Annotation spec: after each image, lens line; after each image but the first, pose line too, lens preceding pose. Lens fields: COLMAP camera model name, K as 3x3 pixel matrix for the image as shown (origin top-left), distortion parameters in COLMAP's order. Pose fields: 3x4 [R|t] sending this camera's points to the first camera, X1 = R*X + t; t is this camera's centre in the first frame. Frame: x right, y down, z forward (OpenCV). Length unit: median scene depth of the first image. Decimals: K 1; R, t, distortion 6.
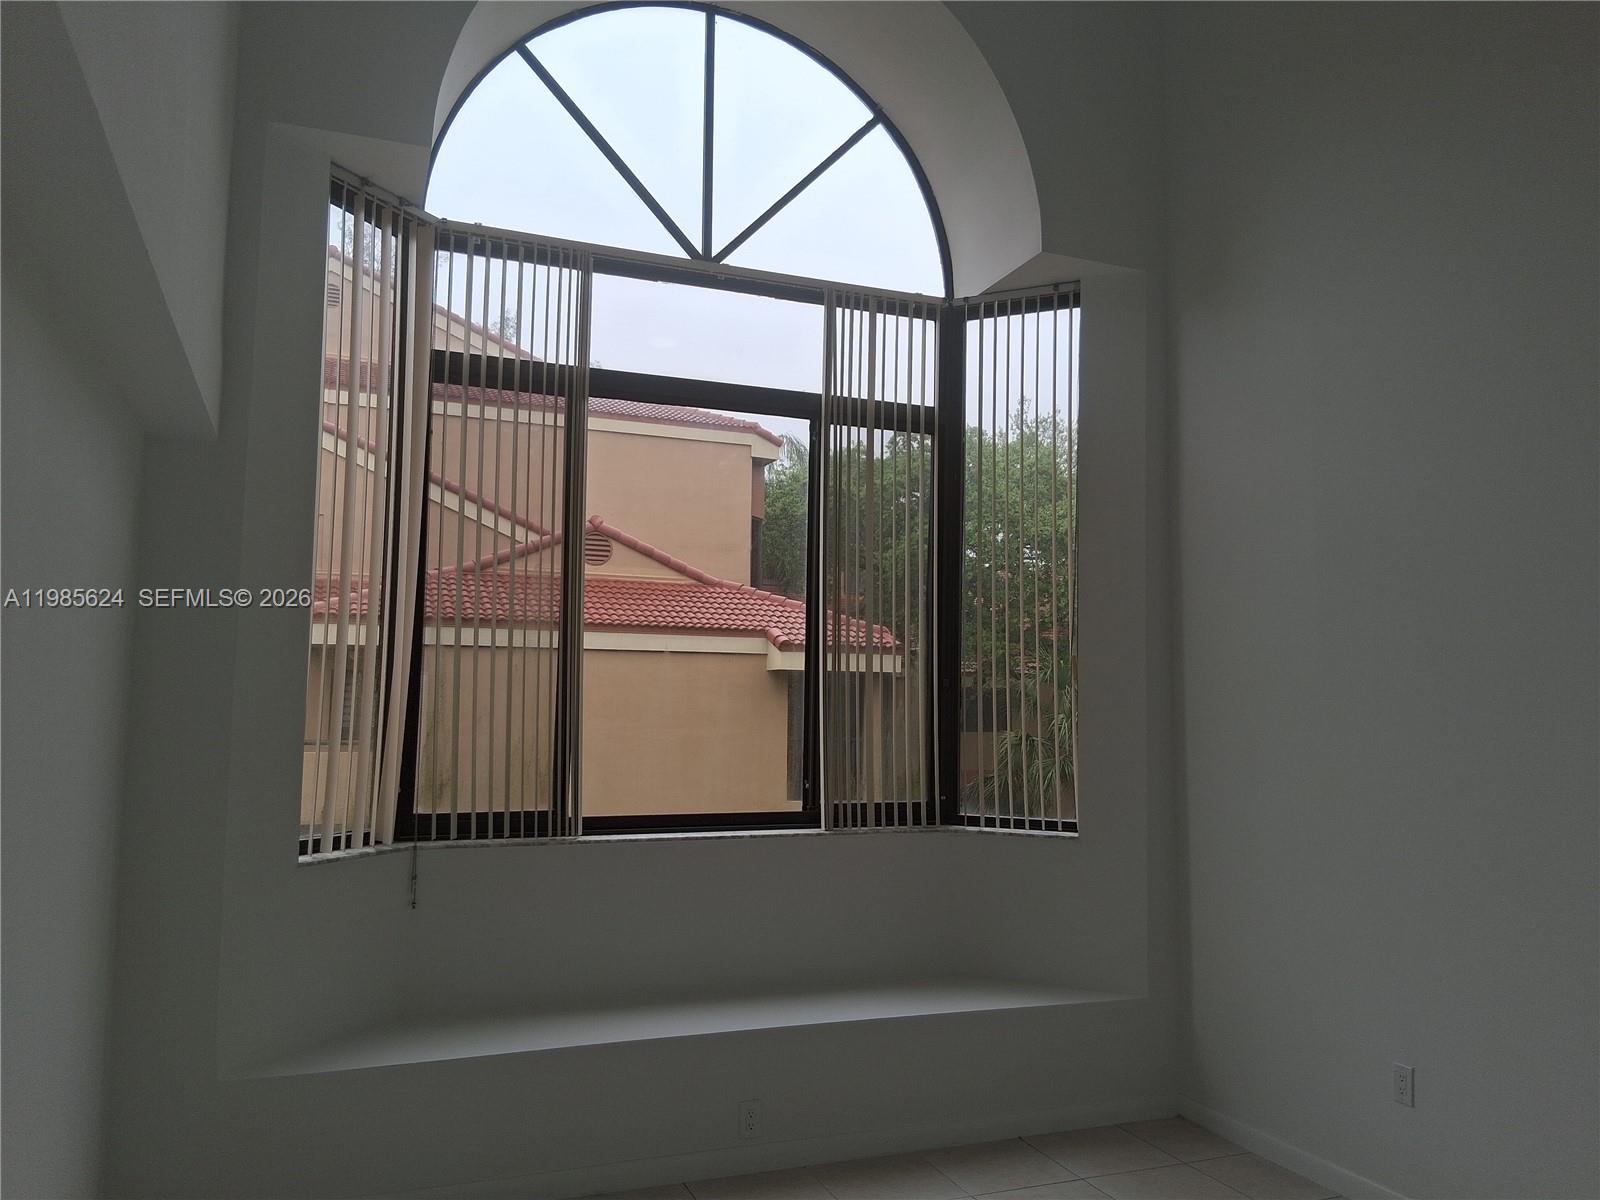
lens RADIAL K [[1238.6, 0, 792.7], [0, 1238.6, 606.4], [0, 0, 1]] dist [0.052902, -0.032012]
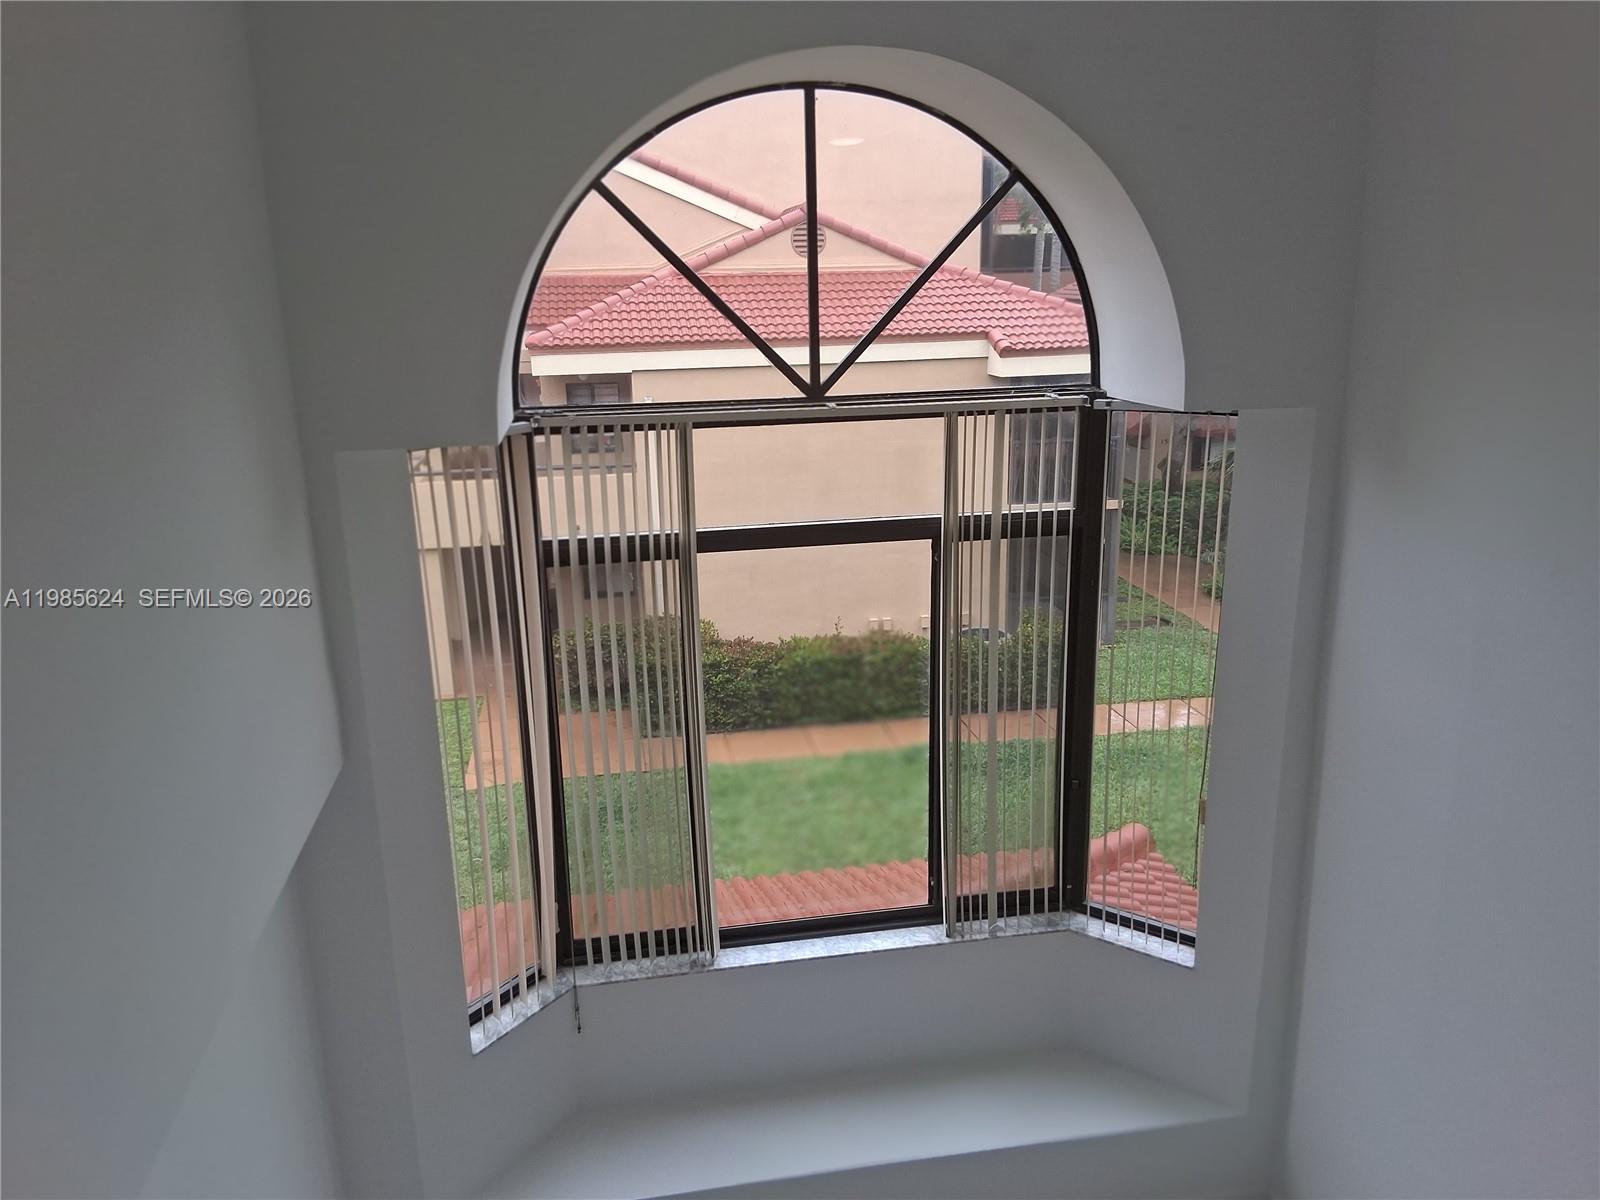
lens RADIAL K [[1238.6, 0, 794.6], [0, 1238.6, 607.7], [0, 0, 1]] dist [0.052902, -0.032012]
pose [[0.979859, 0.018388, -0.198842, 0.102213], [0.051909, 0.938067, 0.342543, -0.436022], [0.192825, -0.345966, 0.918219, 0.086504]]
